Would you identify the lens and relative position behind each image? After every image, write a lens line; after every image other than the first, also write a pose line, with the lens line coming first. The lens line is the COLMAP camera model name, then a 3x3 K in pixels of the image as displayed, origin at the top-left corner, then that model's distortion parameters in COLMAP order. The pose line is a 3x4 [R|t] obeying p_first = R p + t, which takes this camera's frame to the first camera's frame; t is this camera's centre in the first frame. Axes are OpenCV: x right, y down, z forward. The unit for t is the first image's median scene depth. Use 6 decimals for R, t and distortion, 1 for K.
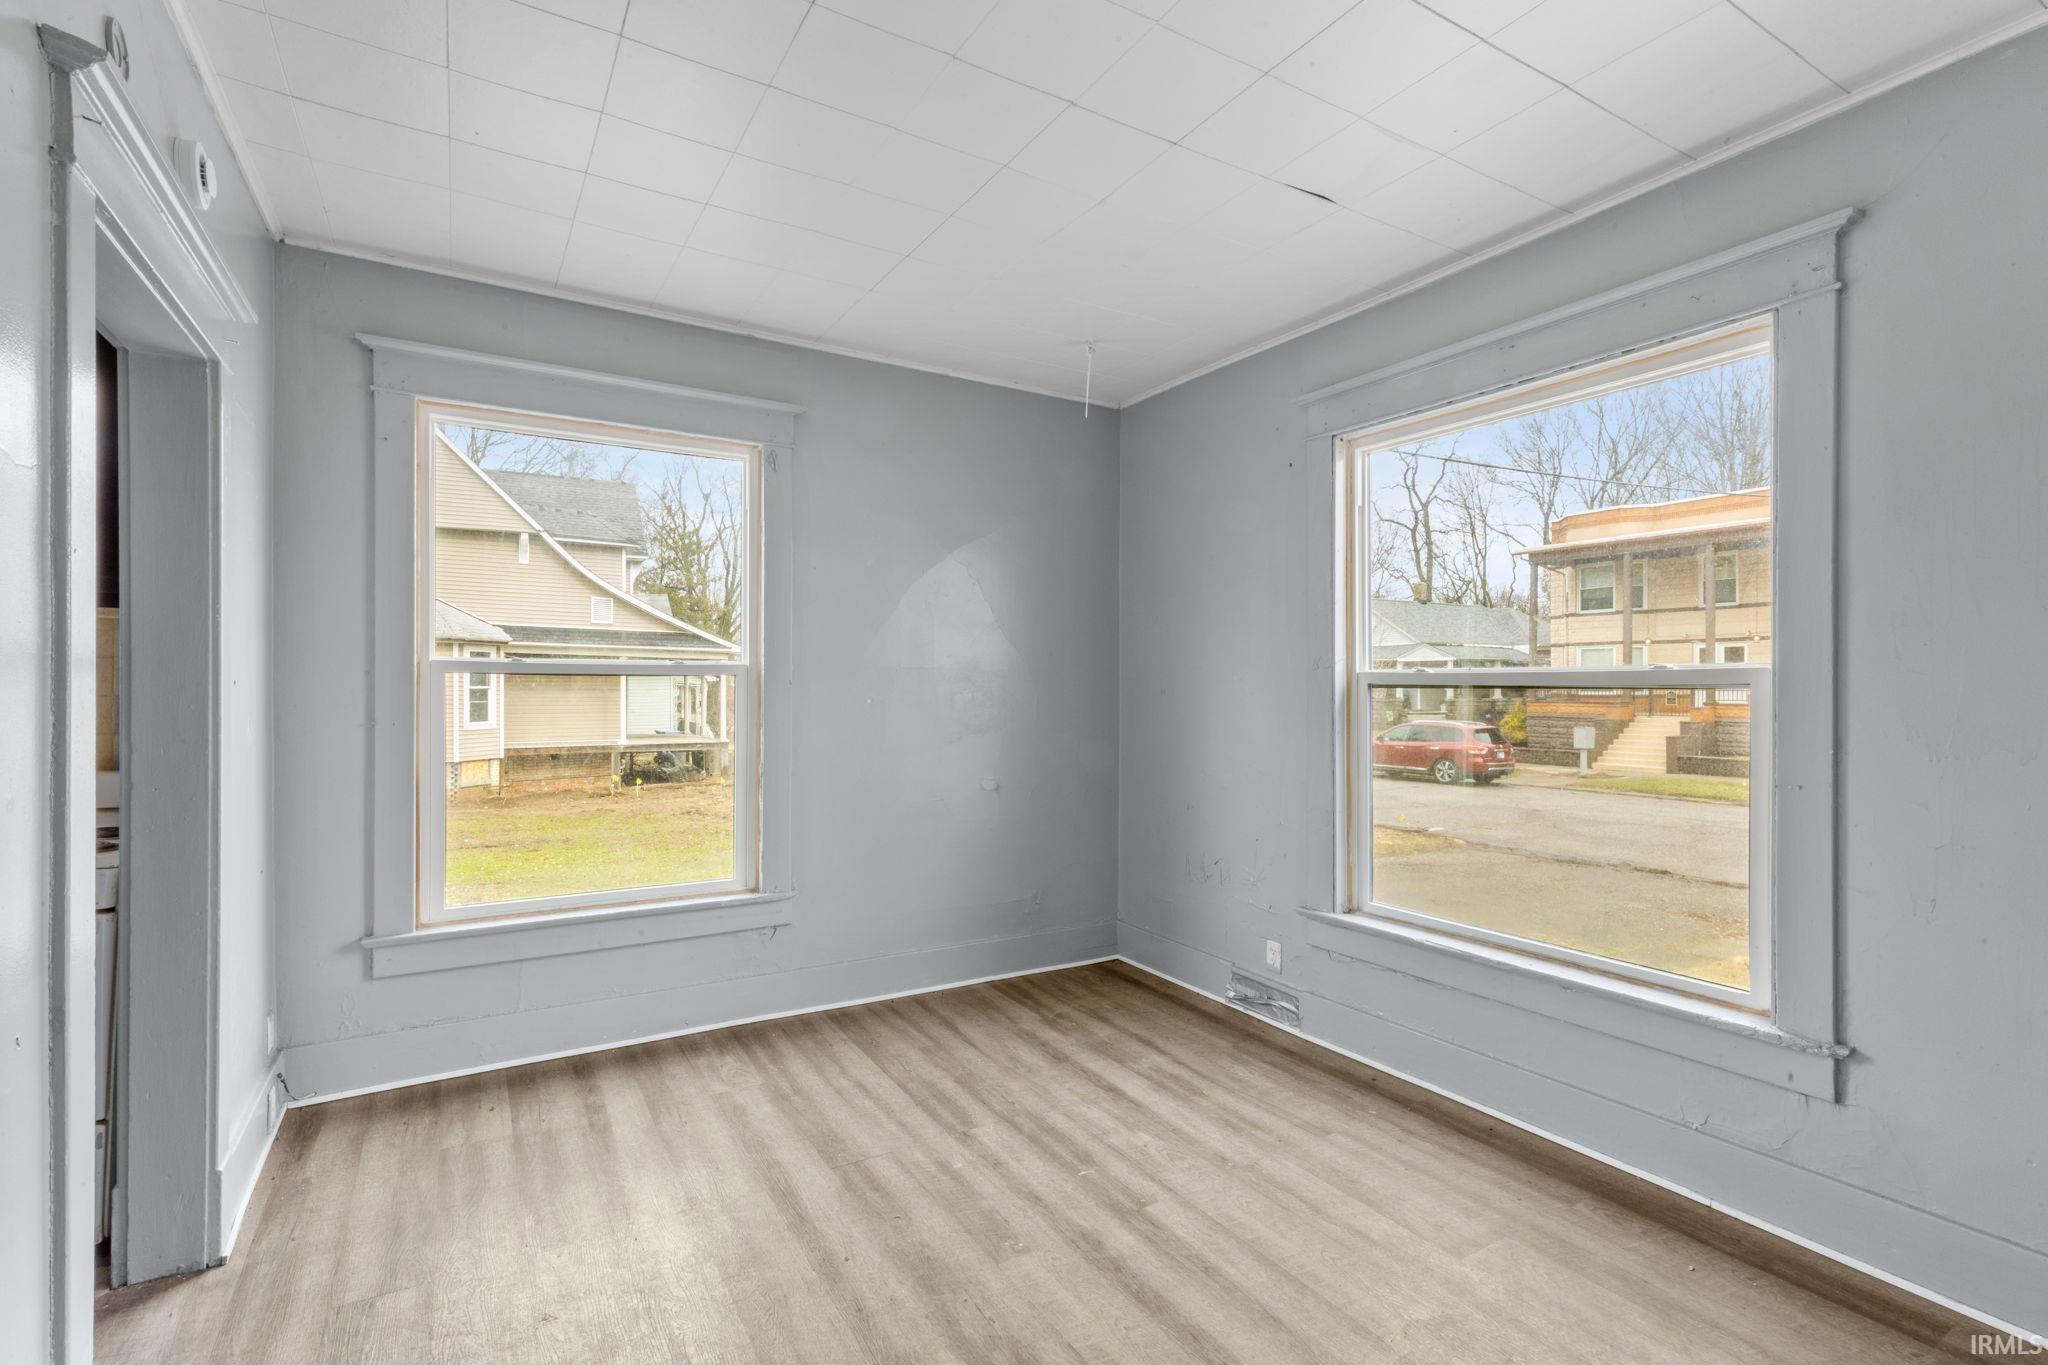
lens RADIAL K [[931.3, 0, 1024.0], [0, 931.3, 682.5], [0, 0, 1]] dist [0.010045, -0.001248]
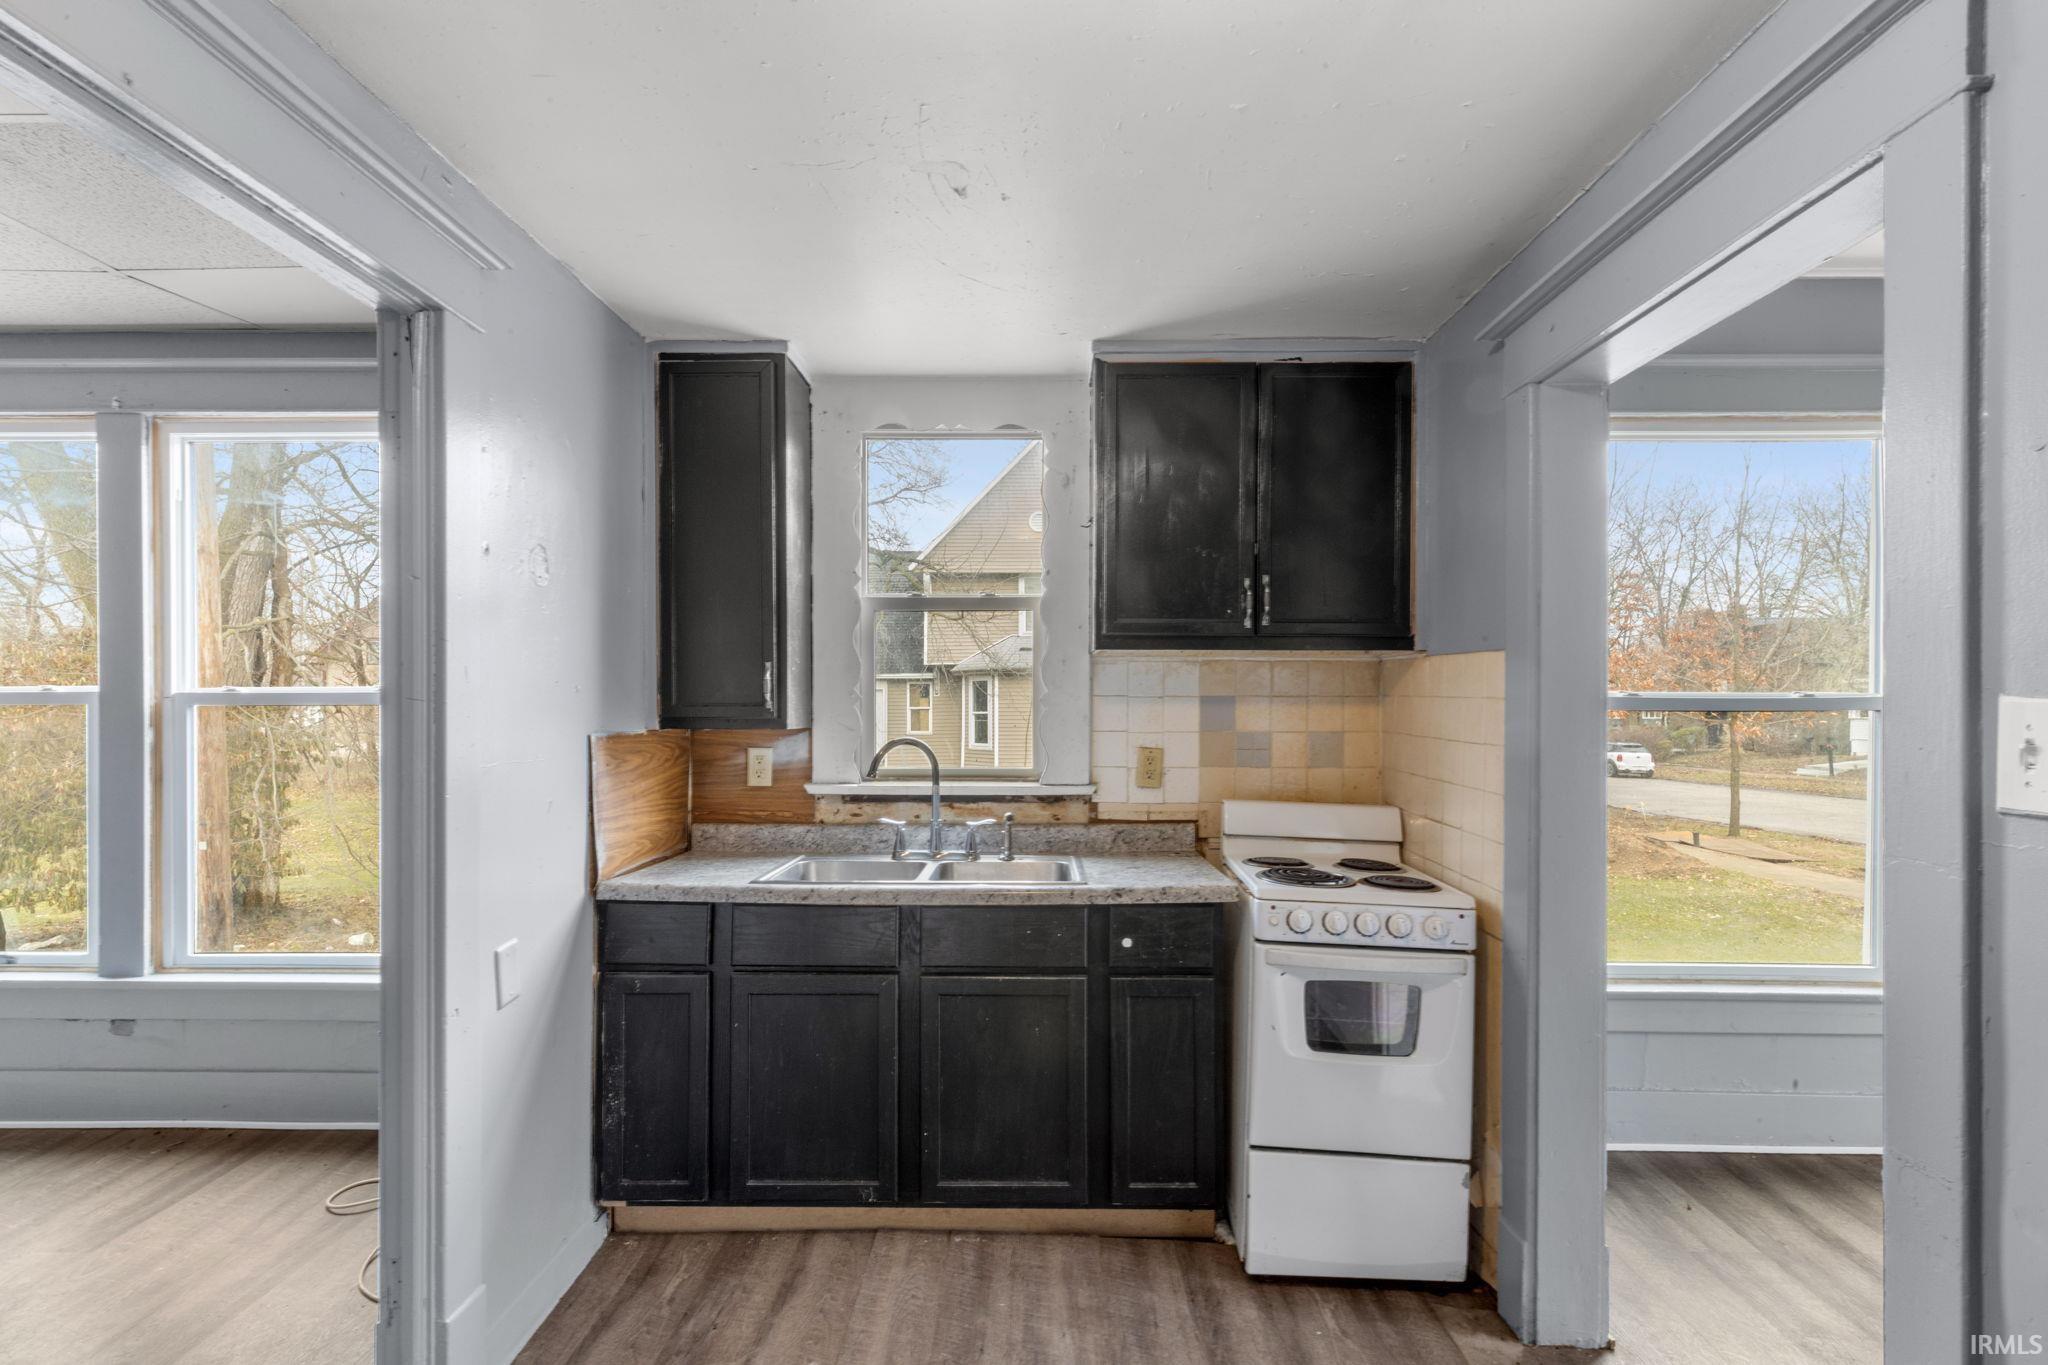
lens RADIAL K [[927.7, 0, 1019.9], [0, 927.7, 707.0], [0, 0, 1]] dist [0.010266, -0.000352]
pose [[0.847702, -0.001894, -0.530470, -0.580559], [0.002368, 0.999997, 0.000215, -0.013631], [0.530468, -0.001438, 0.847704, -0.067412]]
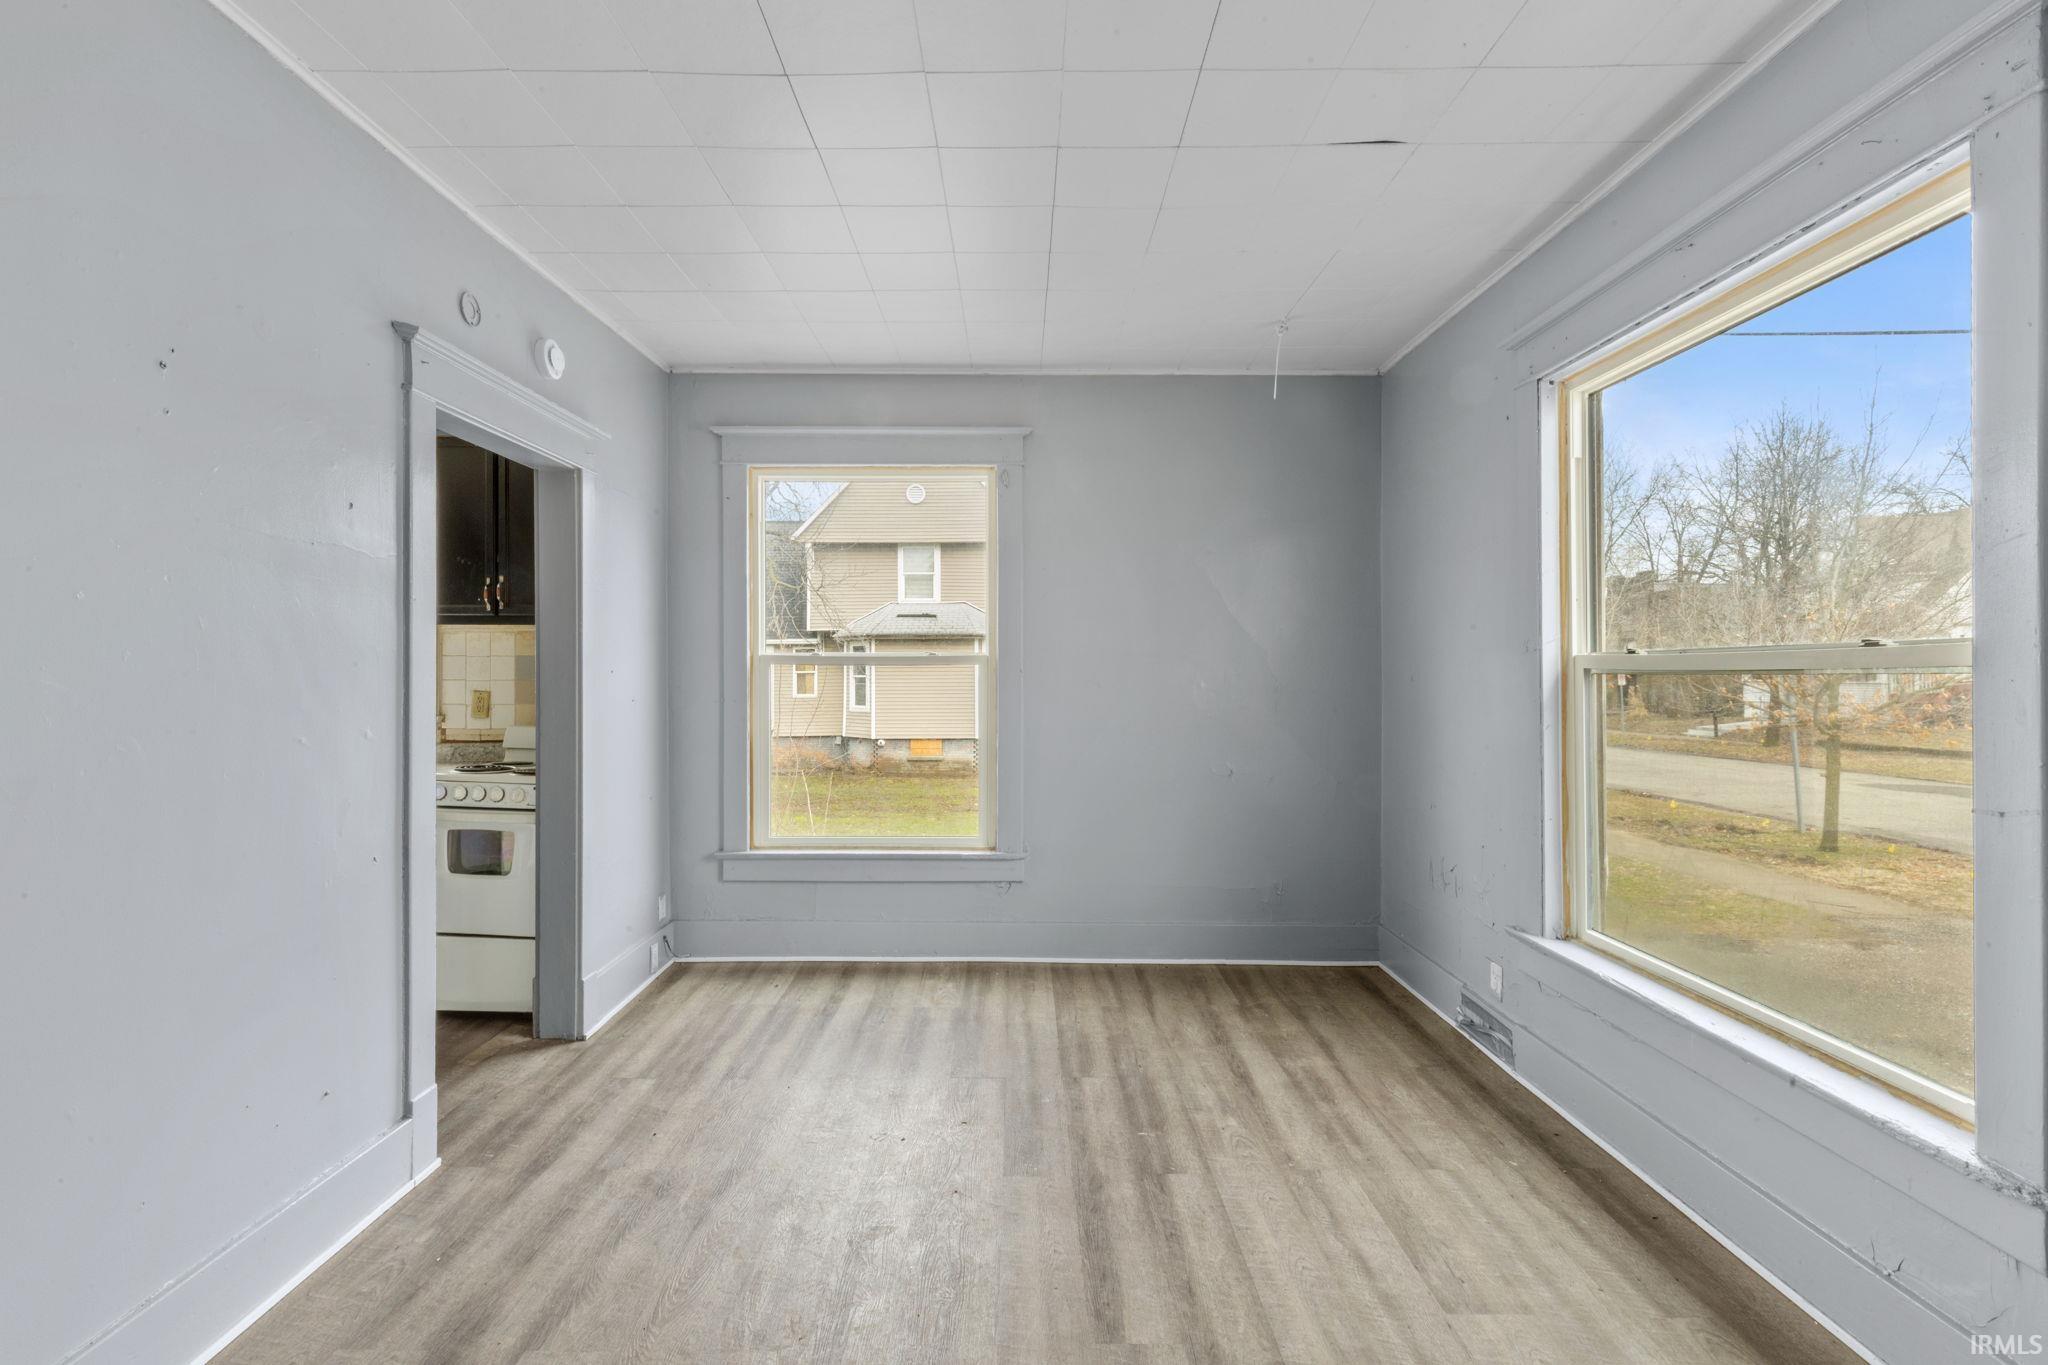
lens RADIAL K [[941.1, 0, 1019.6], [0, 941.1, 668.7], [0, 0, 1]] dist [0.011613, -0.000179]
pose [[0.856878, -0.004876, -0.515496, 0.400351], [0.003582, 0.999987, -0.003504, 0.002537], [0.515507, 0.001156, 0.856885, 0.010945]]
